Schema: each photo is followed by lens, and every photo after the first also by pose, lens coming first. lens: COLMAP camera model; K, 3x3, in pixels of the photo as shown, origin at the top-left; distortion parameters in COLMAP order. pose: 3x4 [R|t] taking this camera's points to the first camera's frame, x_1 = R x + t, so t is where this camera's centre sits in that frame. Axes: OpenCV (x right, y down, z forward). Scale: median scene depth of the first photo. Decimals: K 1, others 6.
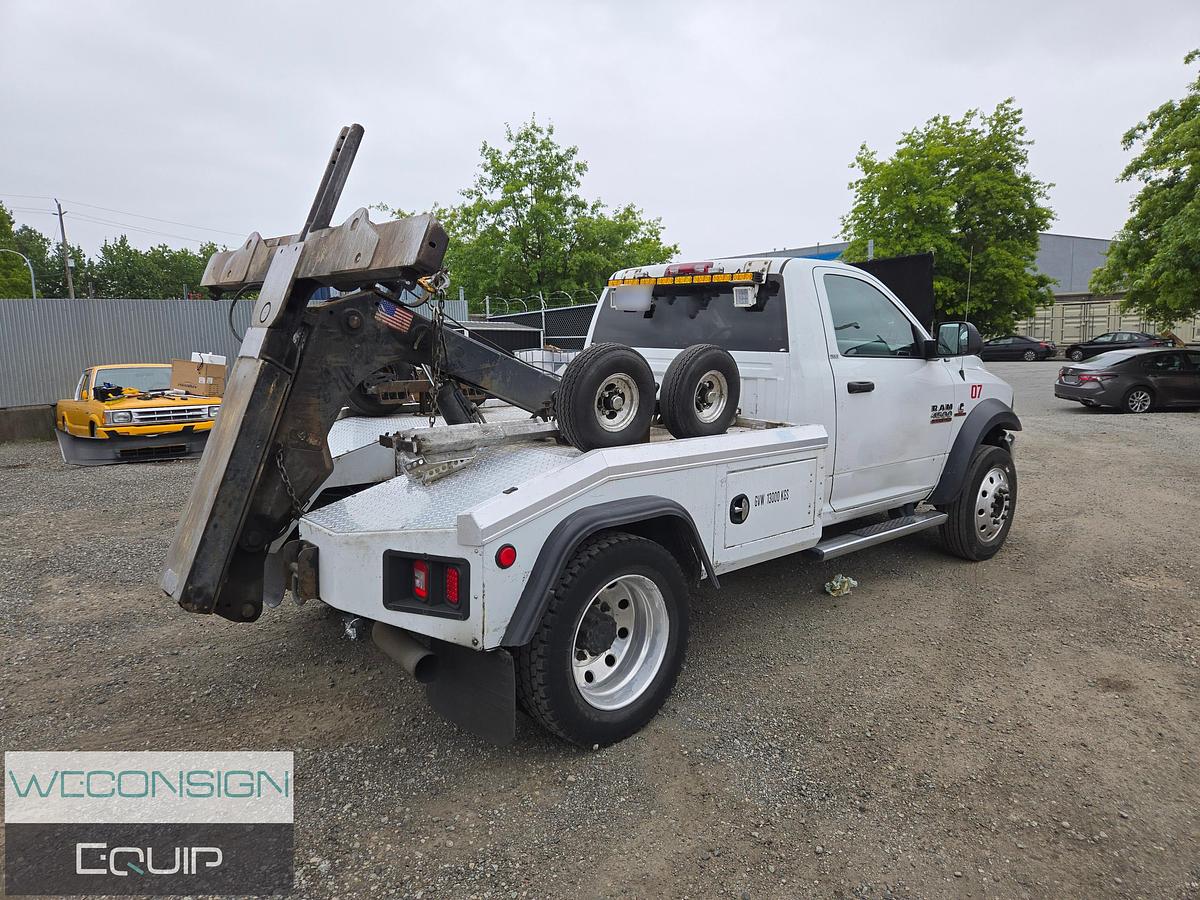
lens RADIAL K [[801.0, 0, 596.0], [0, 801.0, 434.8], [0, 0, 1]] dist [0.071650, -0.059640]
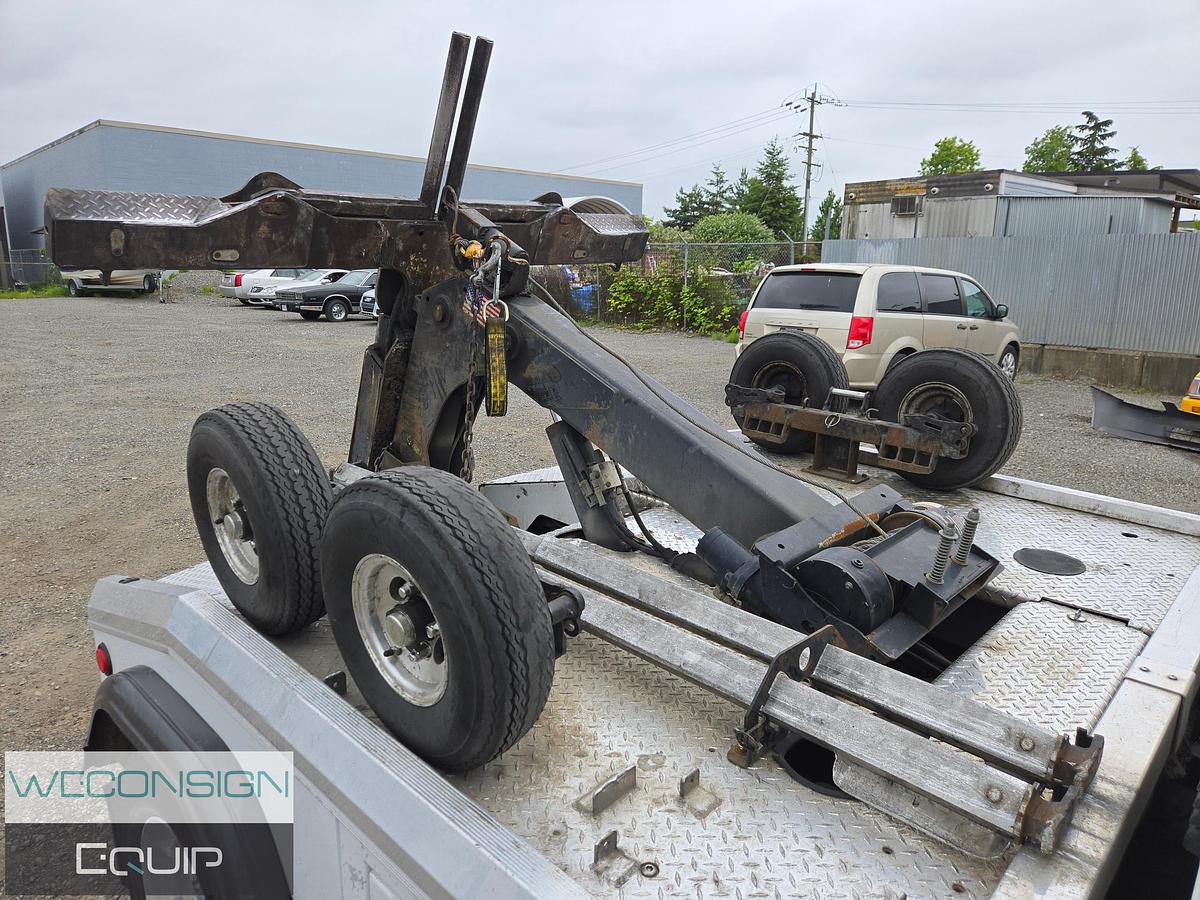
lens RADIAL K [[801.0, 0, 599.0], [0, 801.0, 433.2], [0, 0, 1]] dist [0.071650, -0.059640]
pose [[0.070824, 0.234108, -0.969627, 0.348362], [-0.144776, 0.964188, 0.222220, -0.162735], [0.986927, 0.124640, 0.102181, 0.798512]]
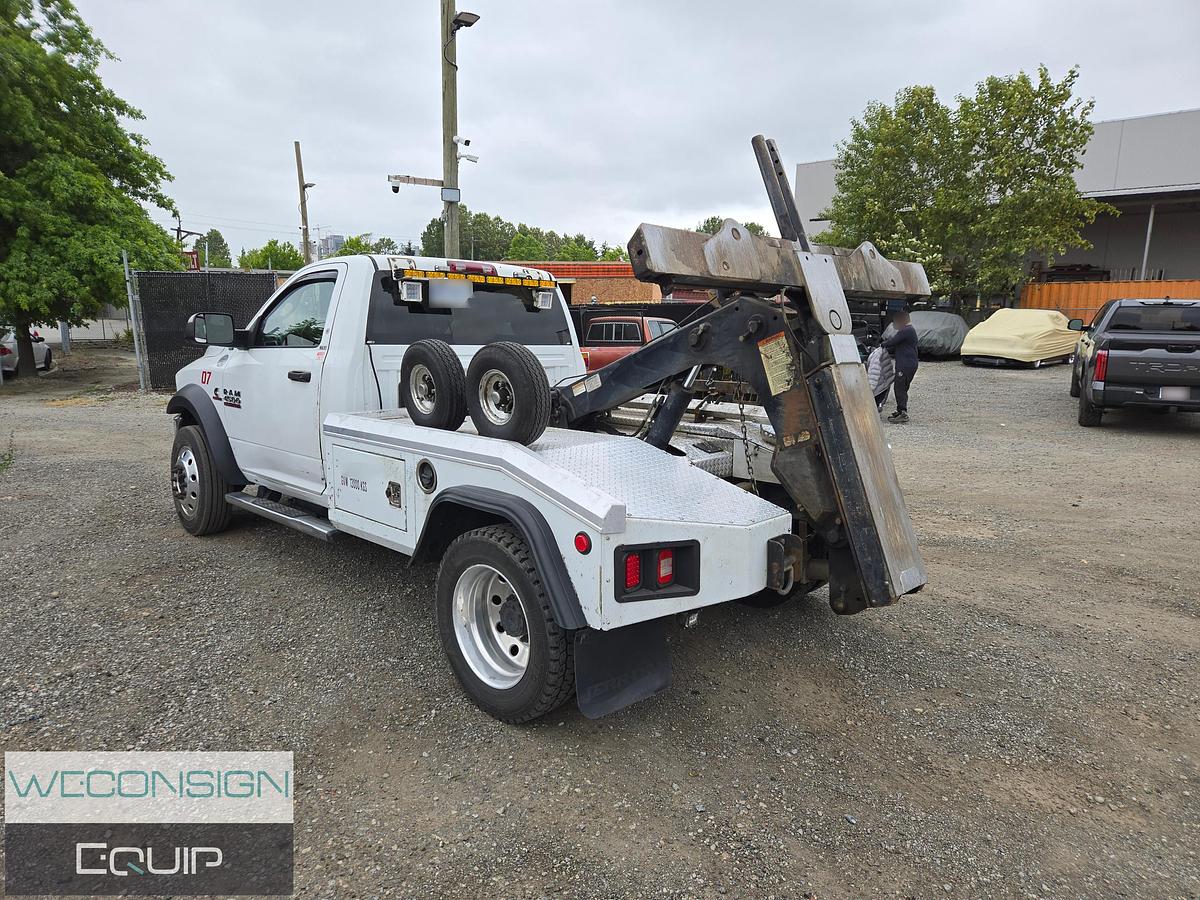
lens RADIAL K [[801.0, 0, 600.3], [0, 801.0, 450.1], [0, 0, 1]] dist [0.071650, -0.059640]
pose [[-0.050833, -0.159621, 0.985869, -1.022236], [0.113899, 0.979778, 0.164508, -0.136073], [-0.992191, 0.120652, -0.031624, 0.955717]]
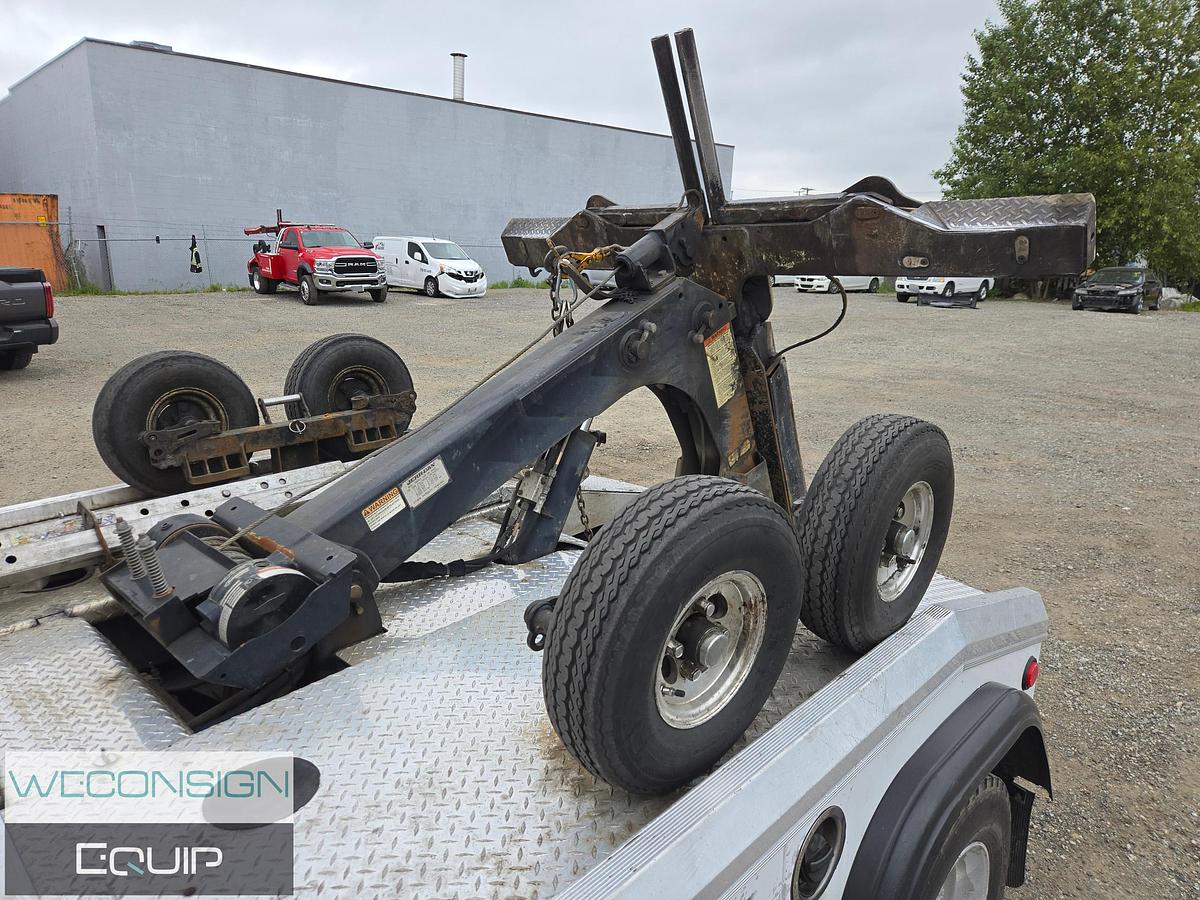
lens RADIAL K [[801.0, 0, 595.6], [0, 801.0, 454.7], [0, 0, 1]] dist [0.071650, -0.059640]
pose [[-0.998360, 0.011337, -0.056113, -0.143331], [-0.010745, 0.925666, 0.378188, -0.228457], [0.056229, 0.378171, -0.924026, 1.303099]]
